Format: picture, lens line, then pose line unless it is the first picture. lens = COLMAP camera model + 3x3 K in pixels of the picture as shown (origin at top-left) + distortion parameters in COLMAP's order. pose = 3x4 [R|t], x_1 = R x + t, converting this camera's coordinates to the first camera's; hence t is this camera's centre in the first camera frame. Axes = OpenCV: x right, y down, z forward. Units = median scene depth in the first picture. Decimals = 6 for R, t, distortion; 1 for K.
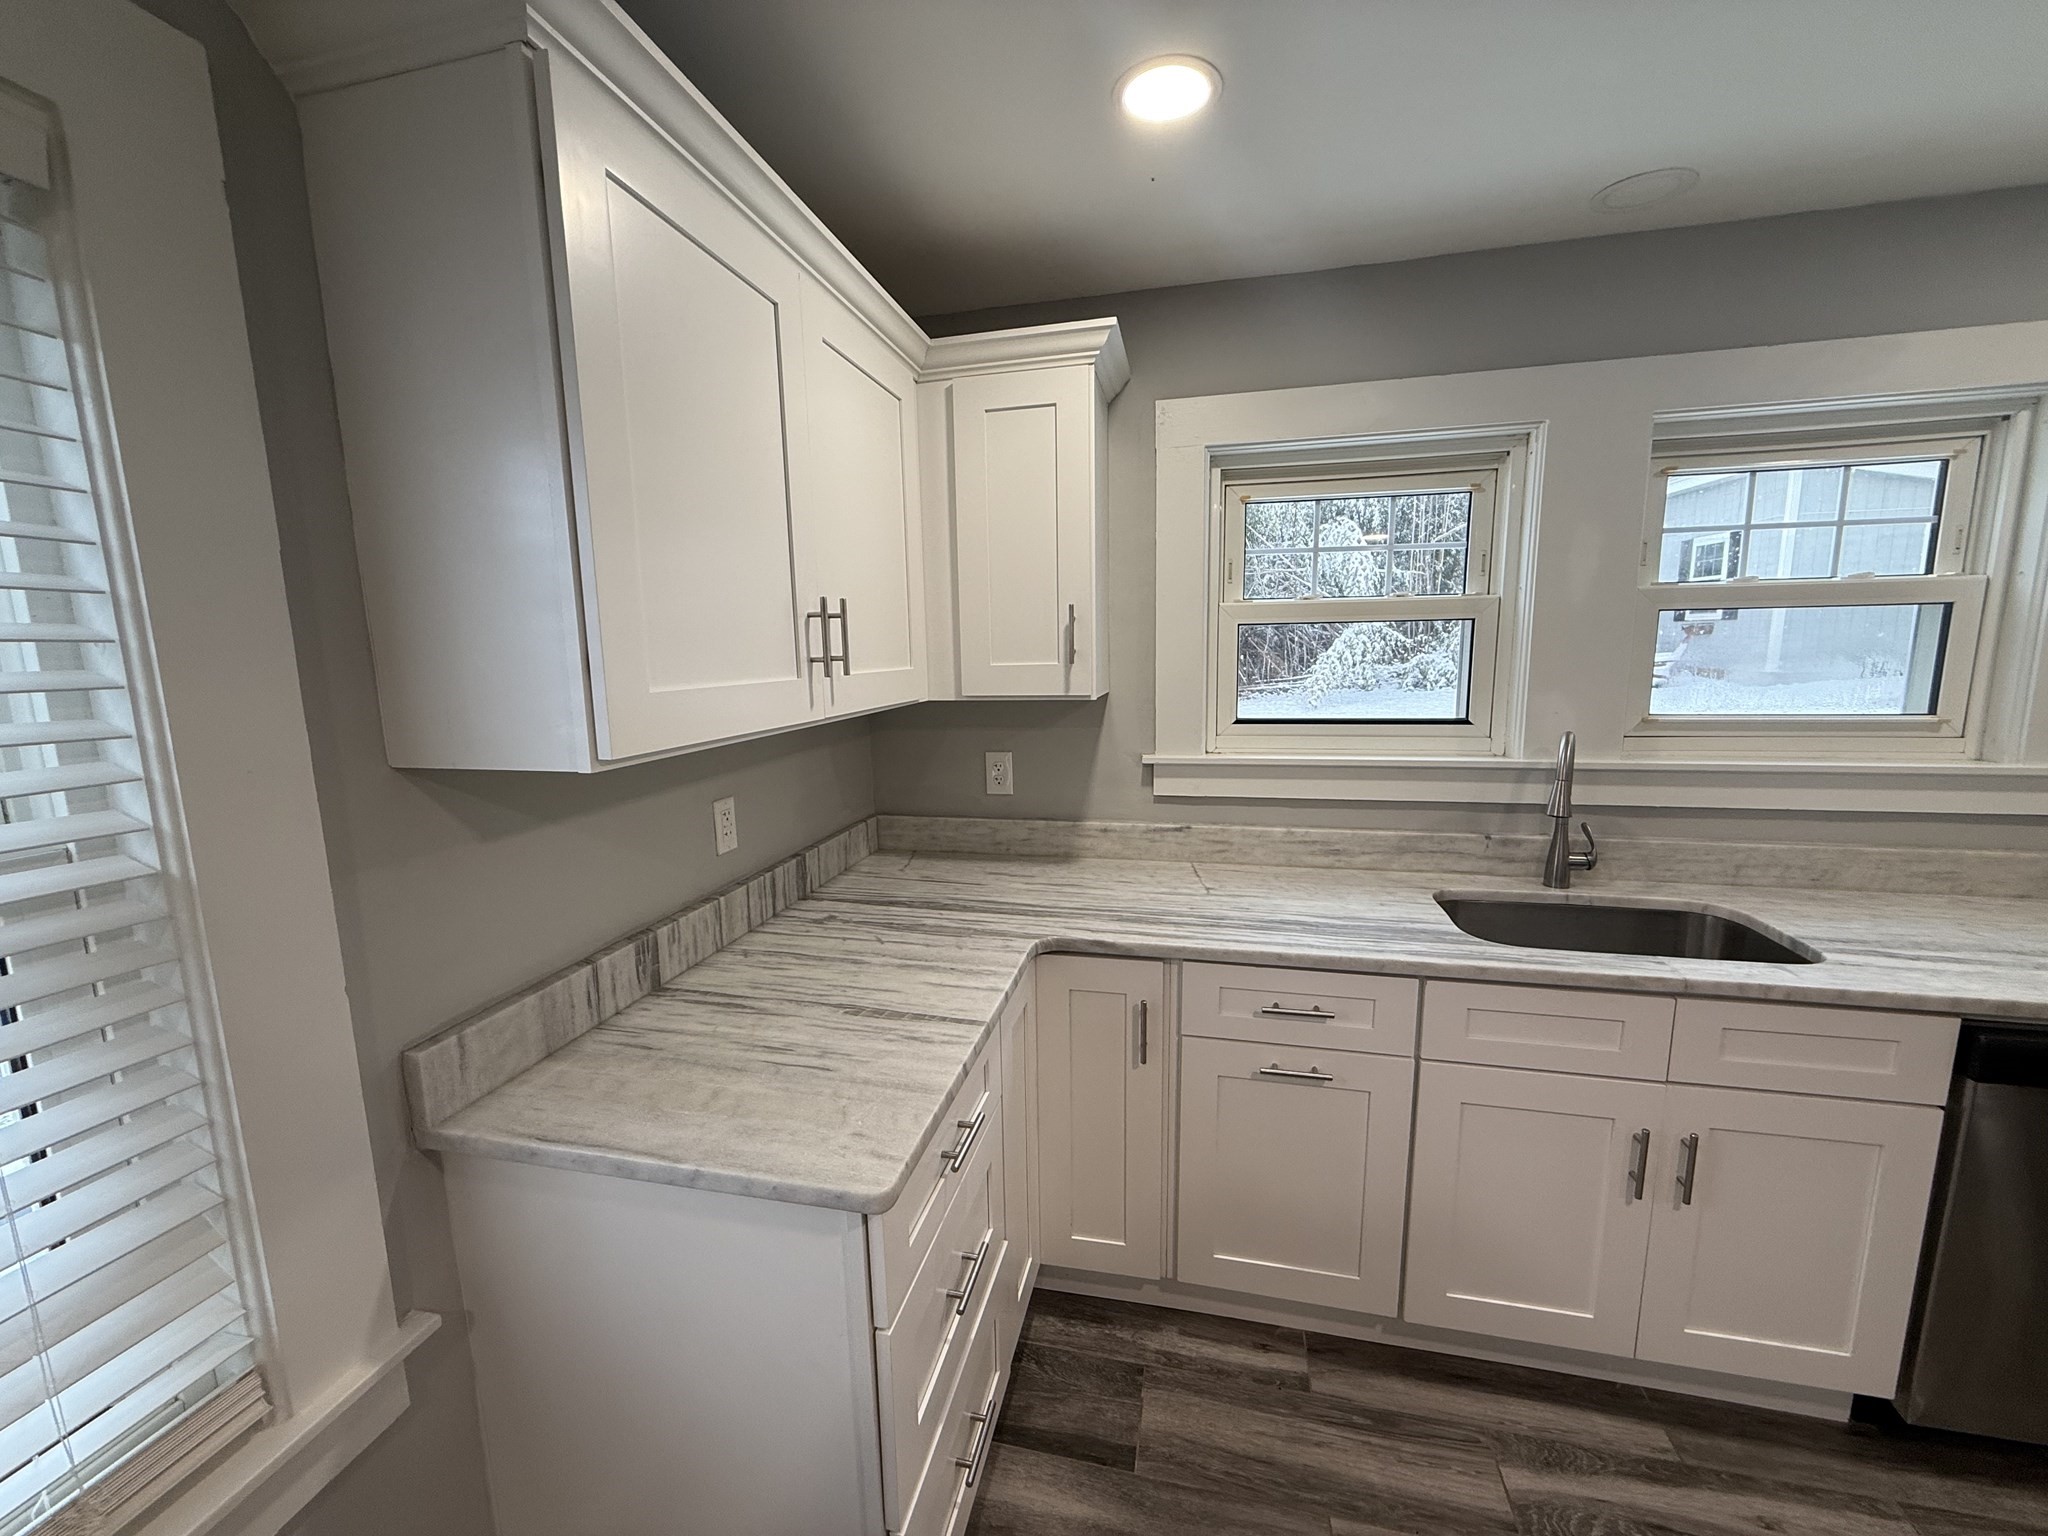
lens RADIAL K [[813.2, 0, 1026.2], [0, 813.2, 773.5], [0, 0, 1]] dist [0.005177, -0.000076]
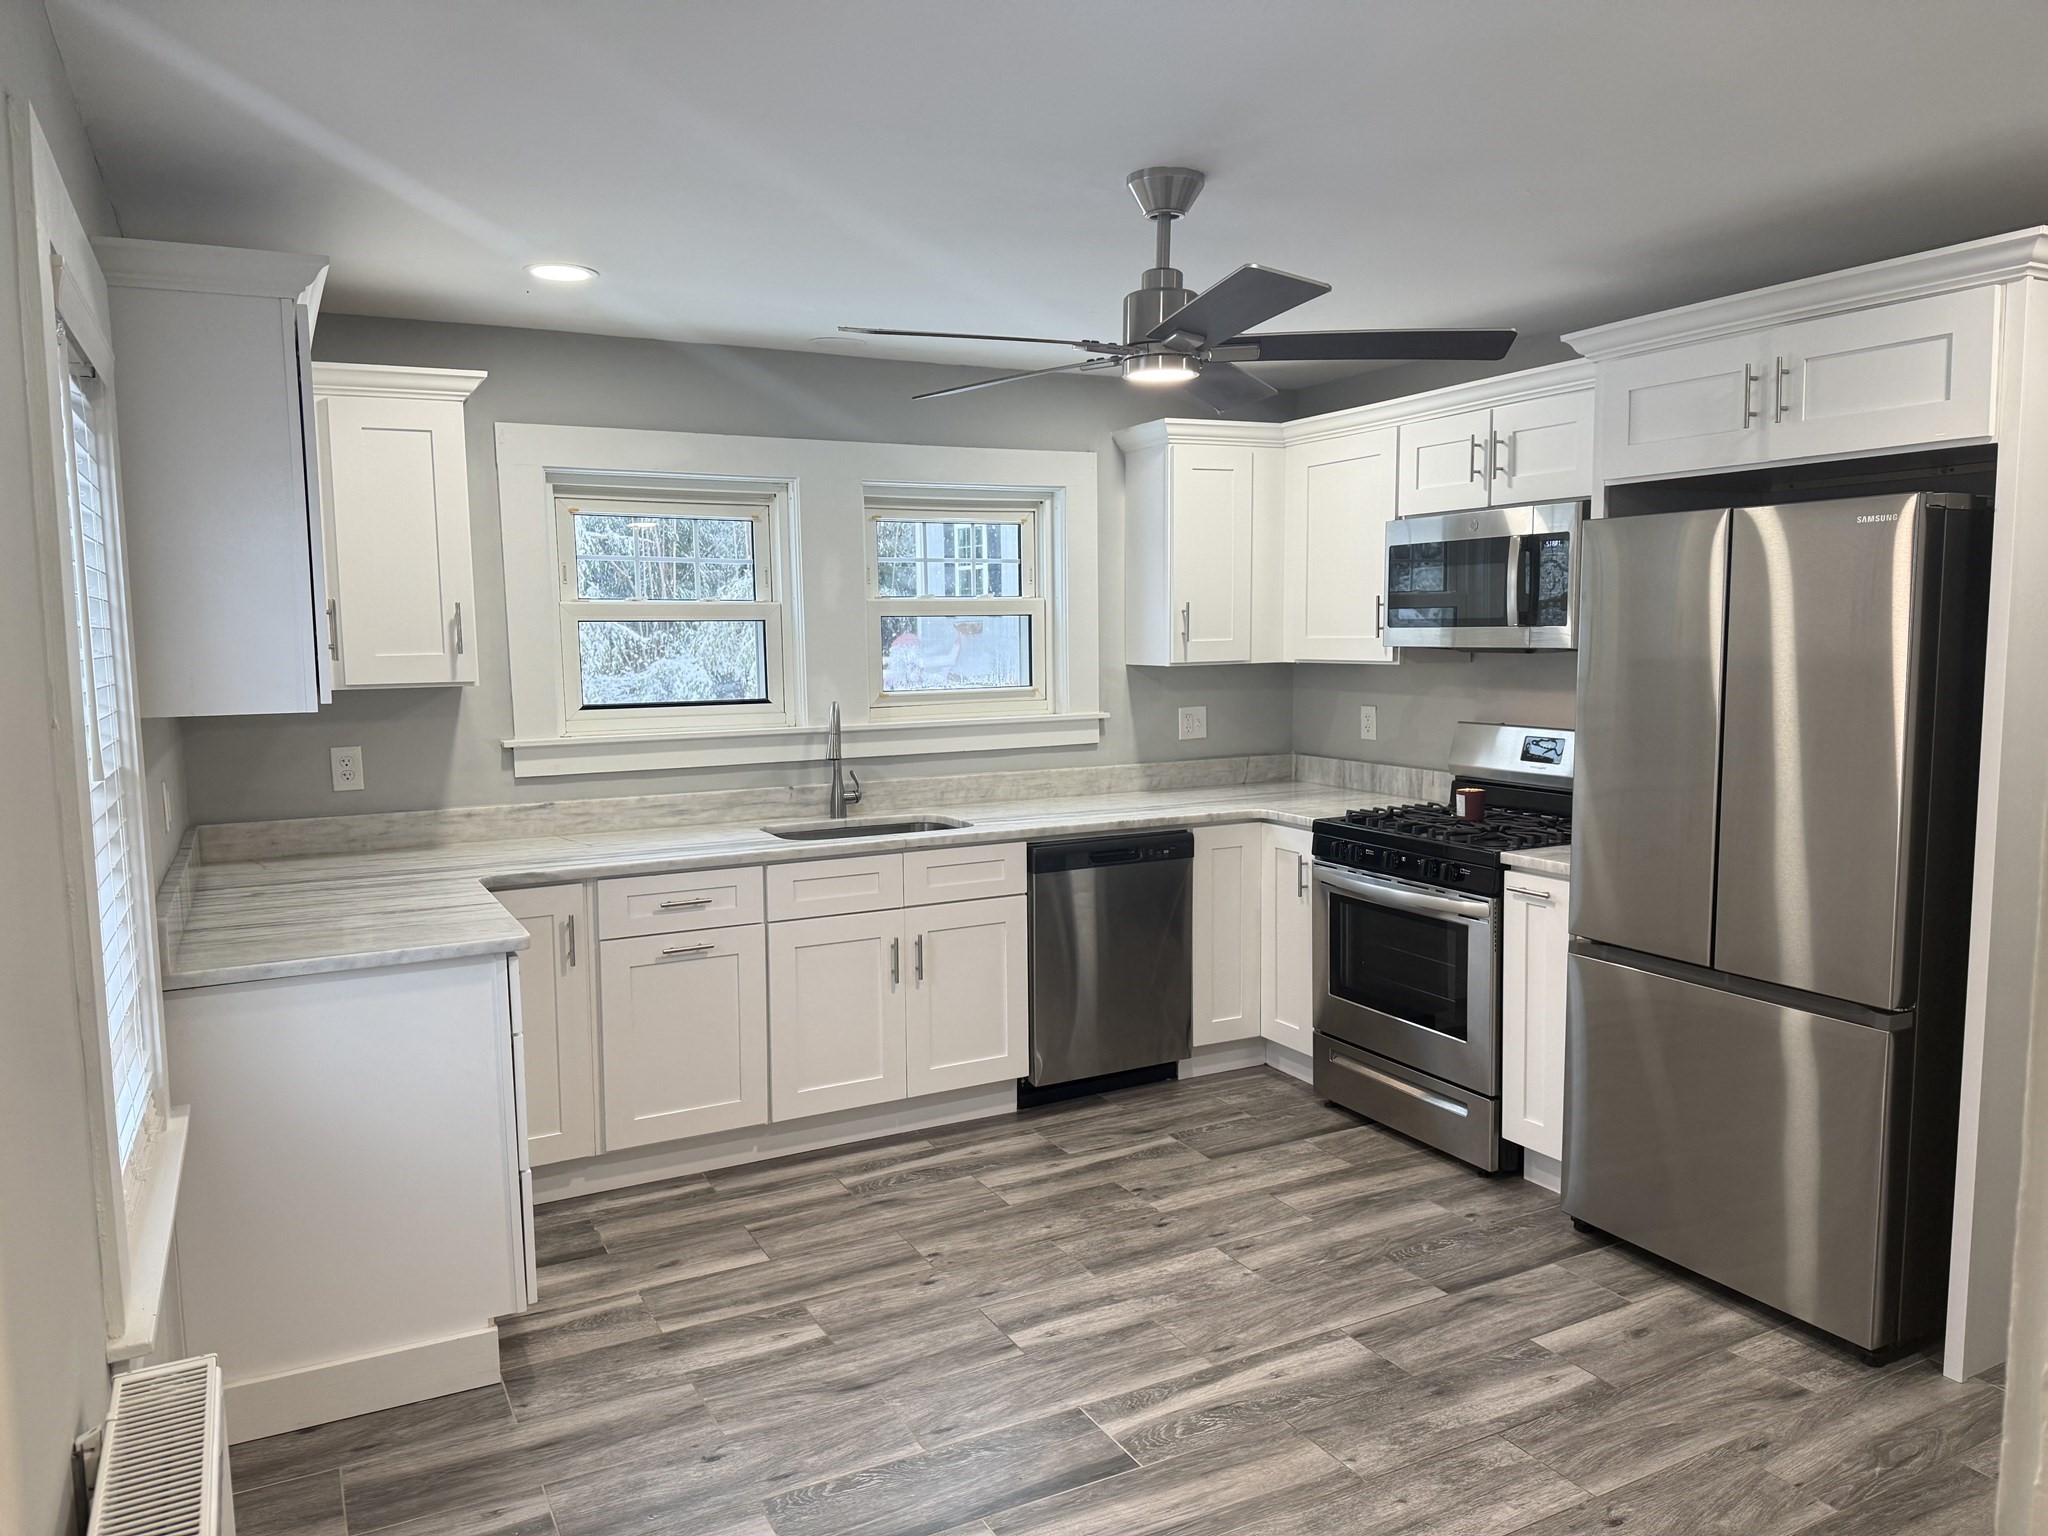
lens RADIAL K [[1428.0, 0, 1013.4], [0, 1428.0, 777.9], [0, 0, 1]] dist [0.039301, -0.046102]
pose [[0.765558, -0.058223, 0.640727, -0.650396], [0.100274, 0.994524, -0.029438, 0.175337], [-0.635505, 0.086785, 0.767204, -1.021977]]
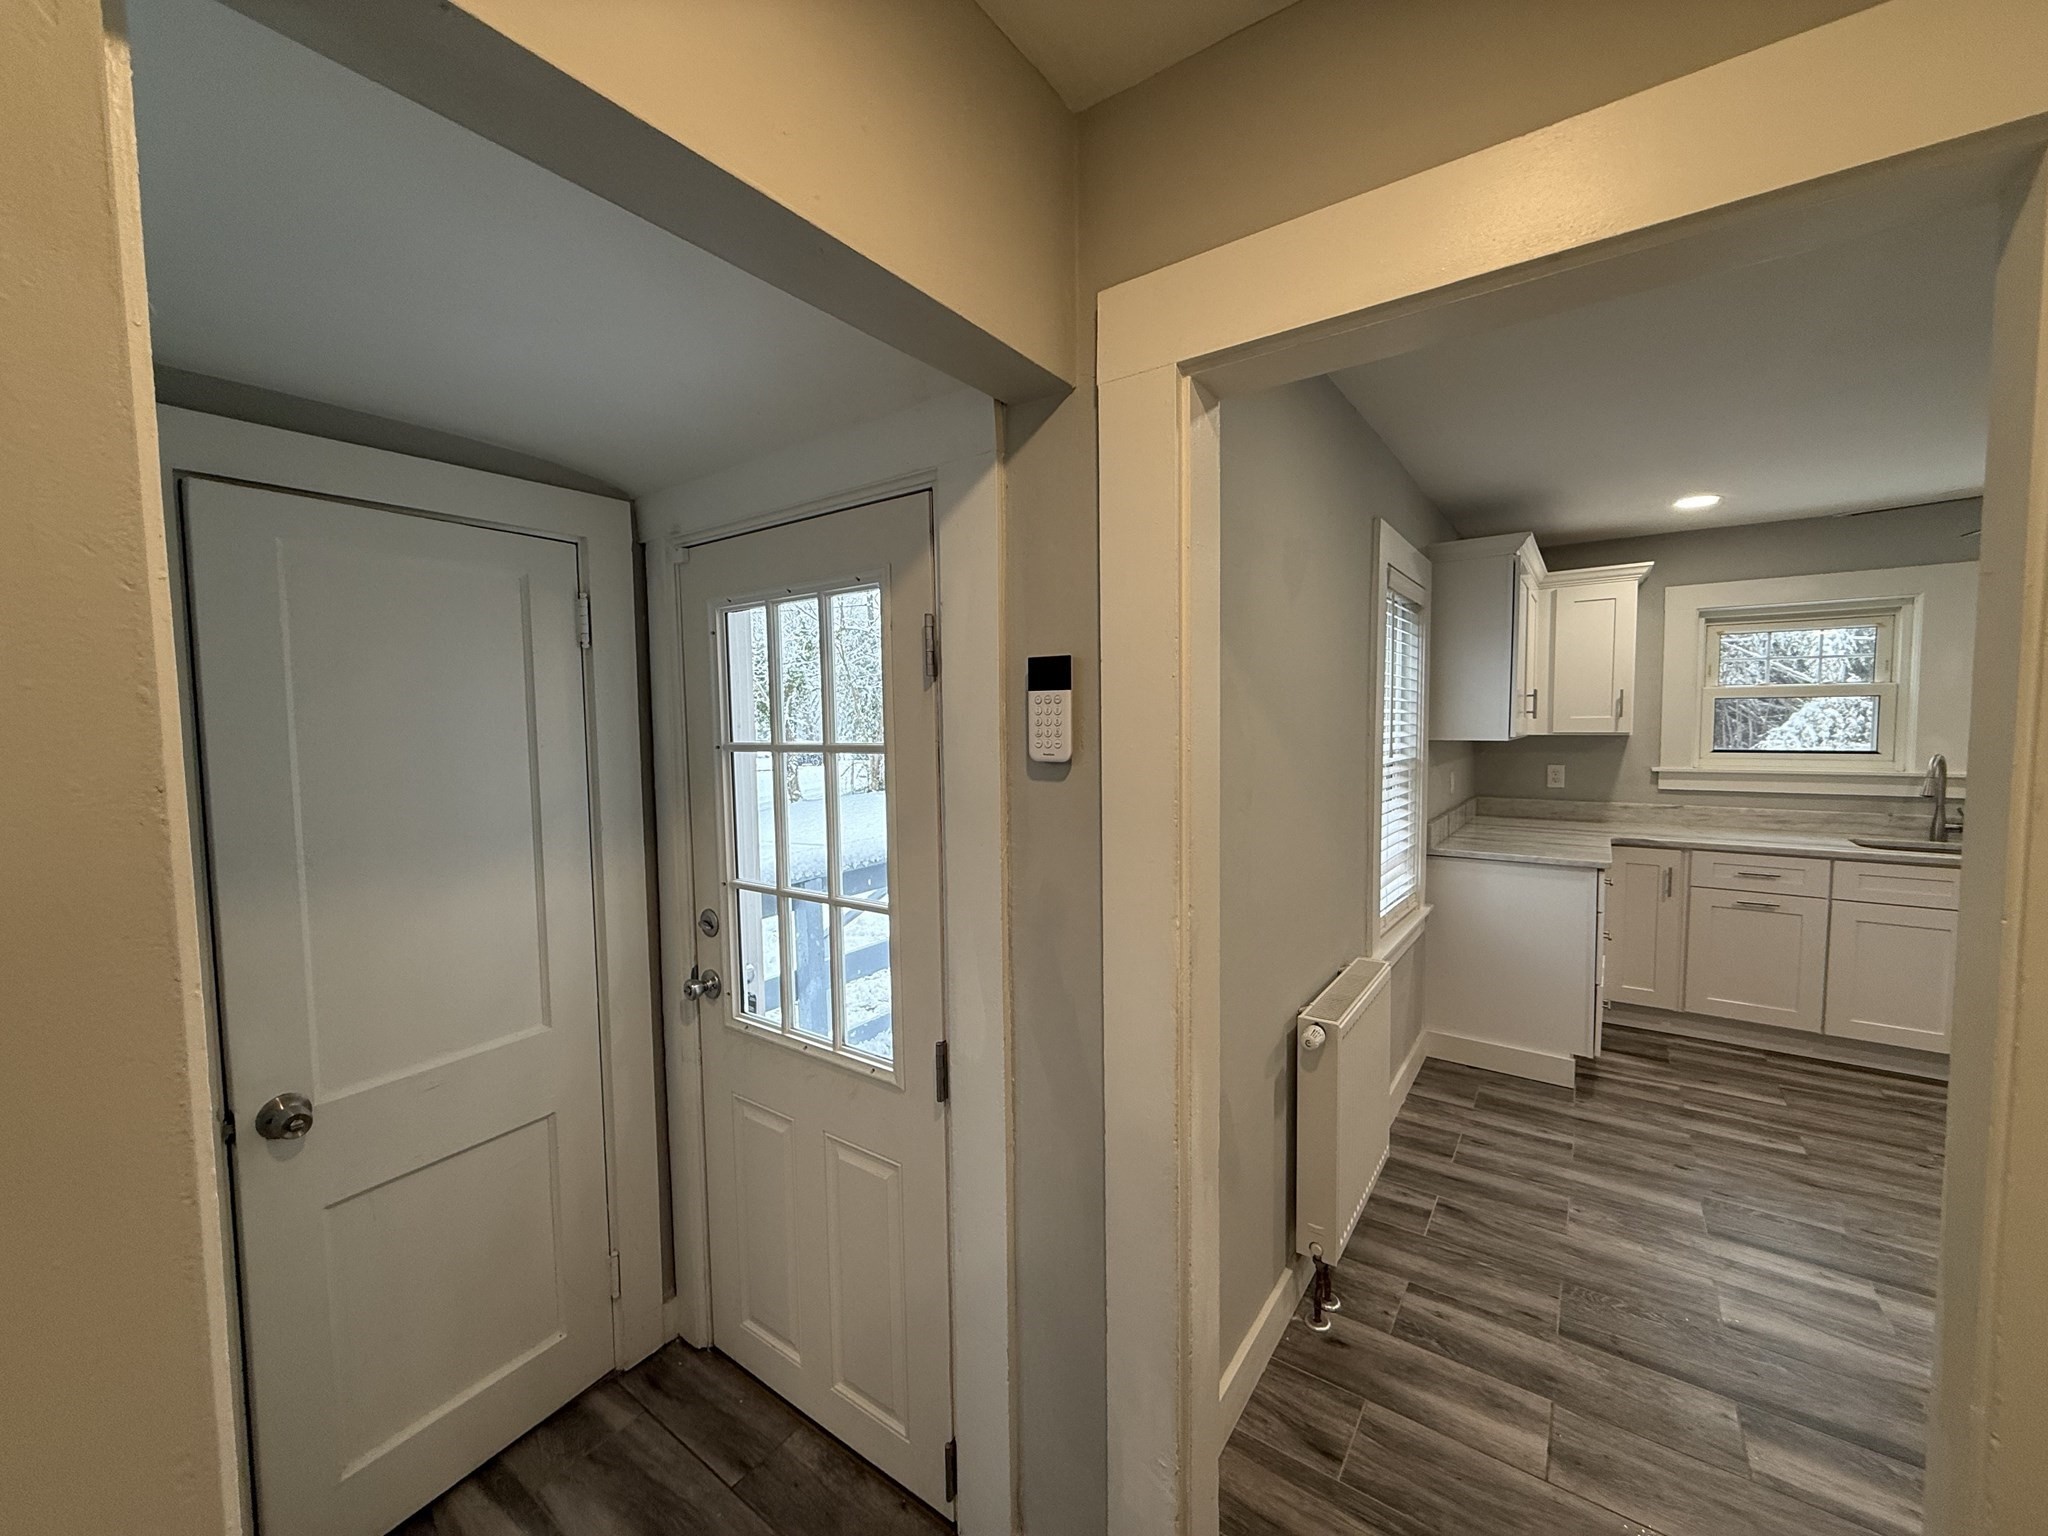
lens RADIAL K [[813.2, 0, 1036.2], [0, 813.2, 766.8], [0, 0, 1]] dist [0.005177, -0.000076]
pose [[0.925026, 0.033546, -0.378419, -0.538202], [-0.069432, 0.994245, -0.081587, 0.268356], [0.373505, 0.101745, 0.922032, -1.487794]]
